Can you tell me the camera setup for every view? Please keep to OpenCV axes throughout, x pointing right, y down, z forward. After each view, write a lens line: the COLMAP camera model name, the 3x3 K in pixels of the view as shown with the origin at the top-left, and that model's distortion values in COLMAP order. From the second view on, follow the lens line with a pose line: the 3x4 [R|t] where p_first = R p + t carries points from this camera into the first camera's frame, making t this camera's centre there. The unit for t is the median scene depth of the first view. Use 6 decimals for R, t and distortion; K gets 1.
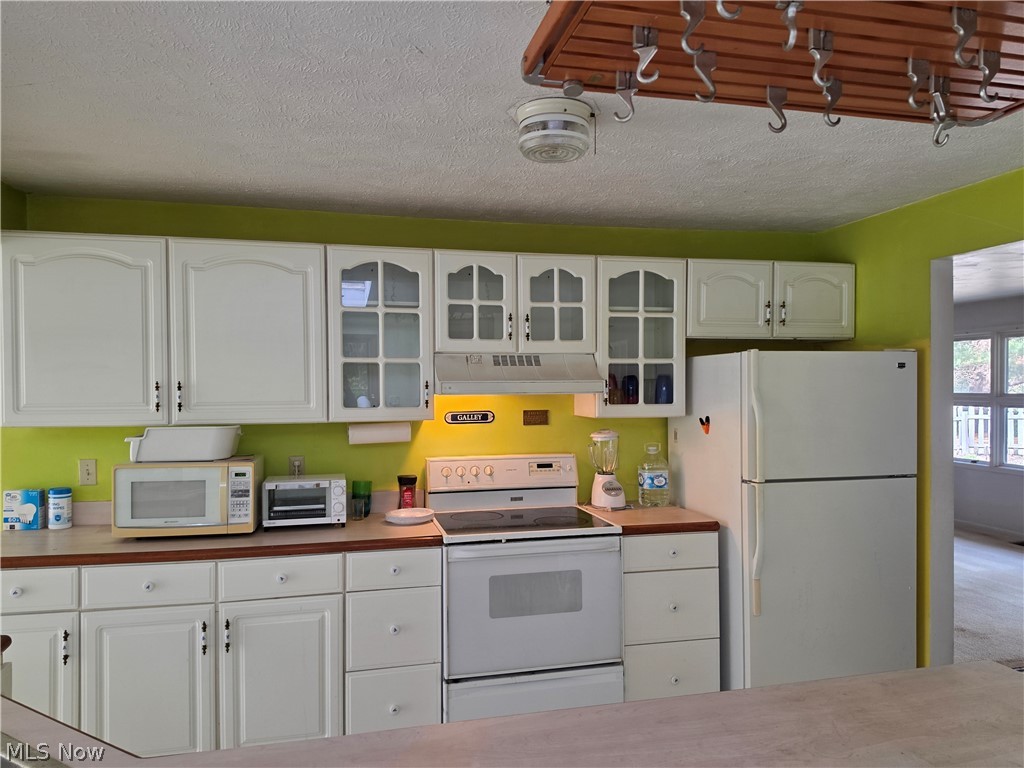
lens RADIAL K [[709.3, 0, 504.4], [0, 709.3, 392.1], [0, 0, 1]] dist [0.095016, -0.119318]
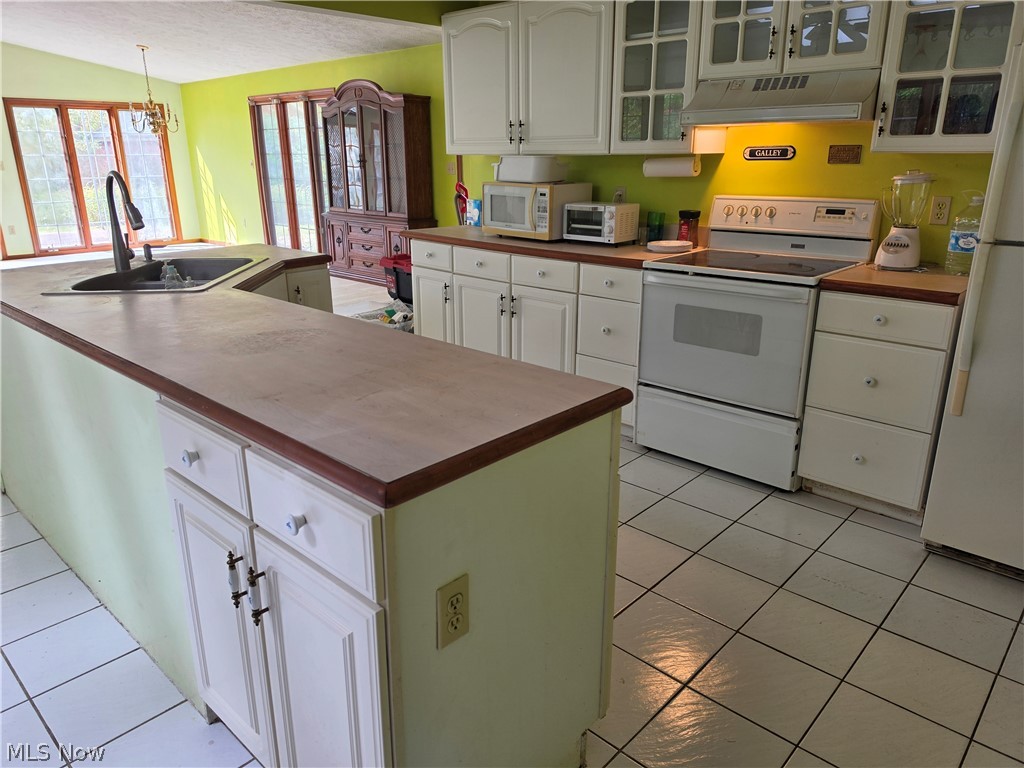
lens RADIAL K [[709.3, 0, 510.4], [0, 709.3, 381.9], [0, 0, 1]] dist [0.095016, -0.119318]
pose [[0.550602, 0.258532, -0.793725, 0.663232], [-0.003906, 0.951620, 0.307252, 0.035810], [0.834759, -0.166073, 0.524974, 0.184129]]
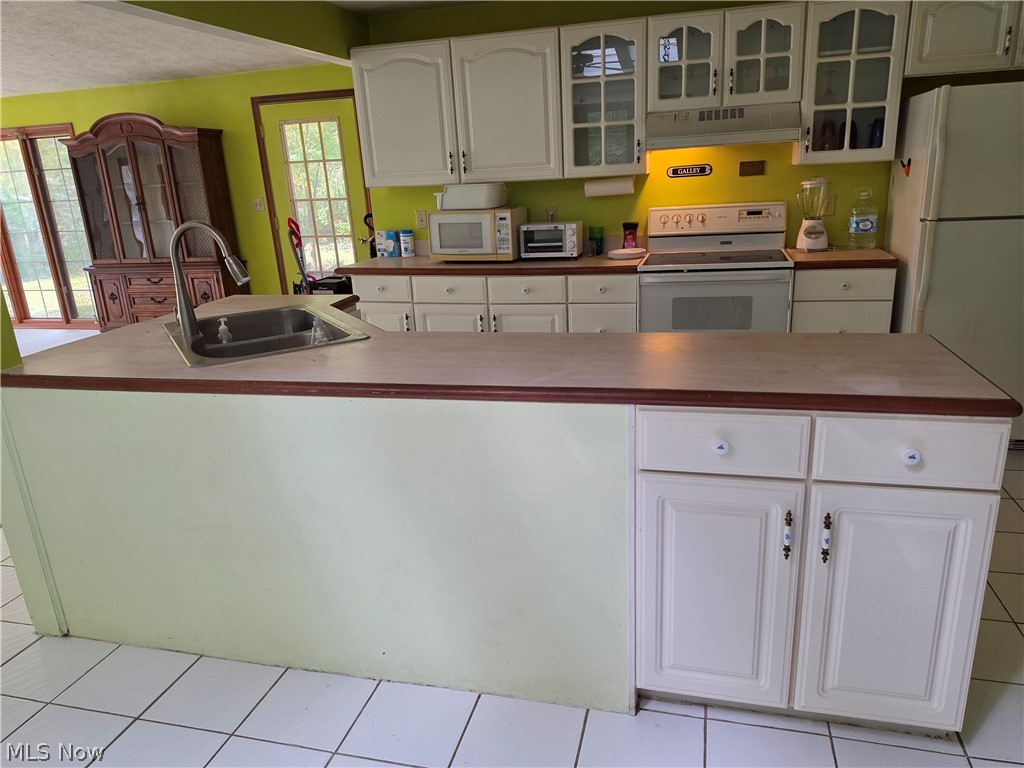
lens RADIAL K [[709.3, 0, 516.2], [0, 709.3, 396.0], [0, 0, 1]] dist [0.095016, -0.119318]
pose [[0.880948, 0.104169, -0.461606, 0.313679], [0.044051, 0.953182, 0.299171, 0.025208], [0.471159, -0.283889, 0.835115, -0.243570]]
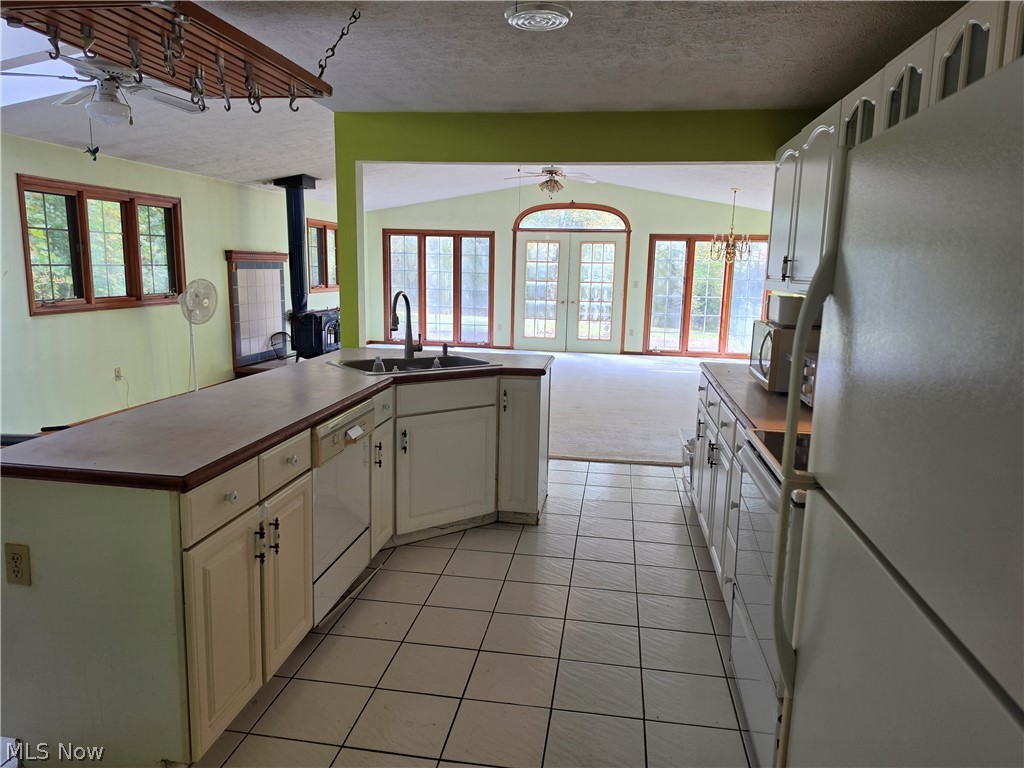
lens RADIAL K [[709.3, 0, 511.4], [0, 709.3, 384.2], [0, 0, 1]] dist [0.095016, -0.119318]
pose [[-0.379732, 0.148792, -0.913052, 0.755543], [-0.028847, 0.984596, 0.172448, -0.000018], [0.924647, 0.091823, -0.369590, 0.969759]]
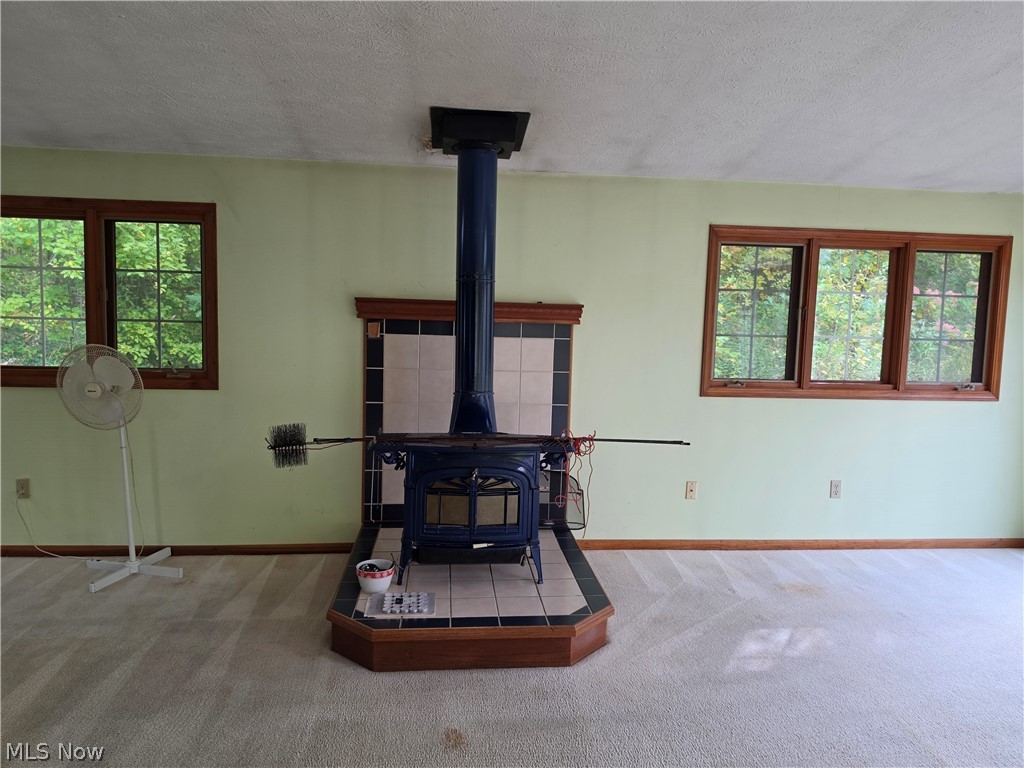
lens RADIAL K [[742.7, 0, 516.8], [0, 742.7, 383.4], [0, 0, 1]] dist [0.040206, -0.001599]
pose [[-0.991504, -0.036804, 0.124762, -0.270794], [-0.023872, 0.994332, 0.103604, 0.004055], [-0.127868, 0.099746, -0.986763, 0.725118]]
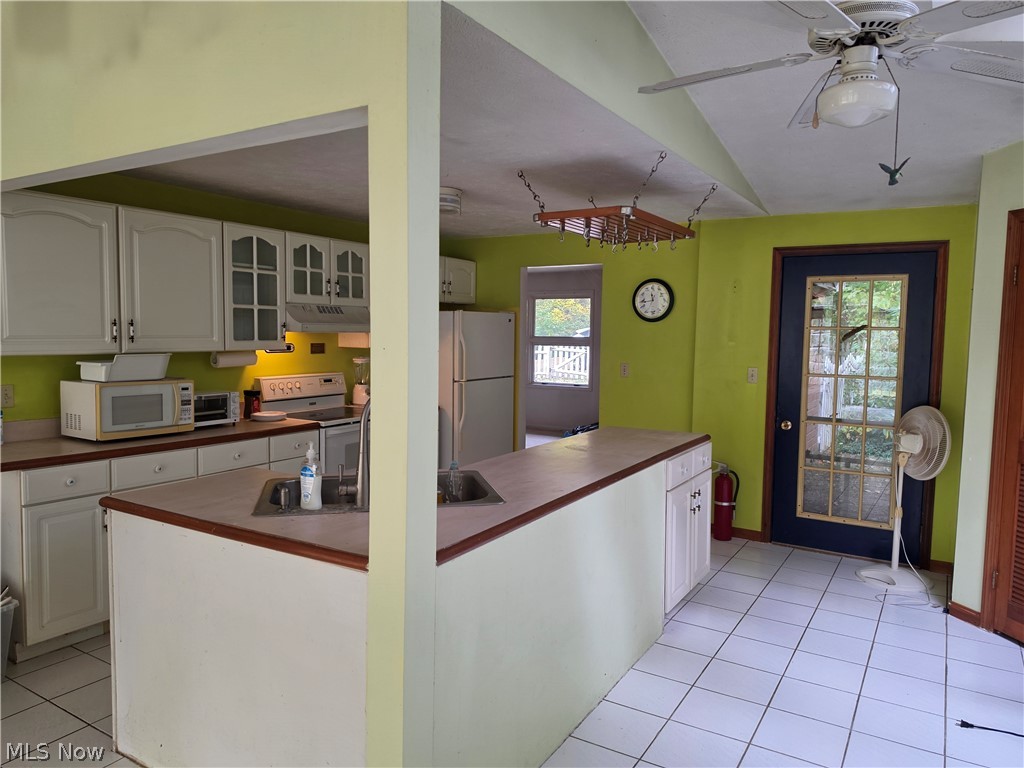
lens RADIAL K [[709.3, 0, 518.8], [0, 709.3, 379.5], [0, 0, 1]] dist [0.095016, -0.119318]
pose [[0.695682, -0.035686, 0.717463, -0.821973], [-0.012193, 0.998035, 0.061465, 0.004929], [-0.718246, -0.051508, 0.693880, -0.364290]]
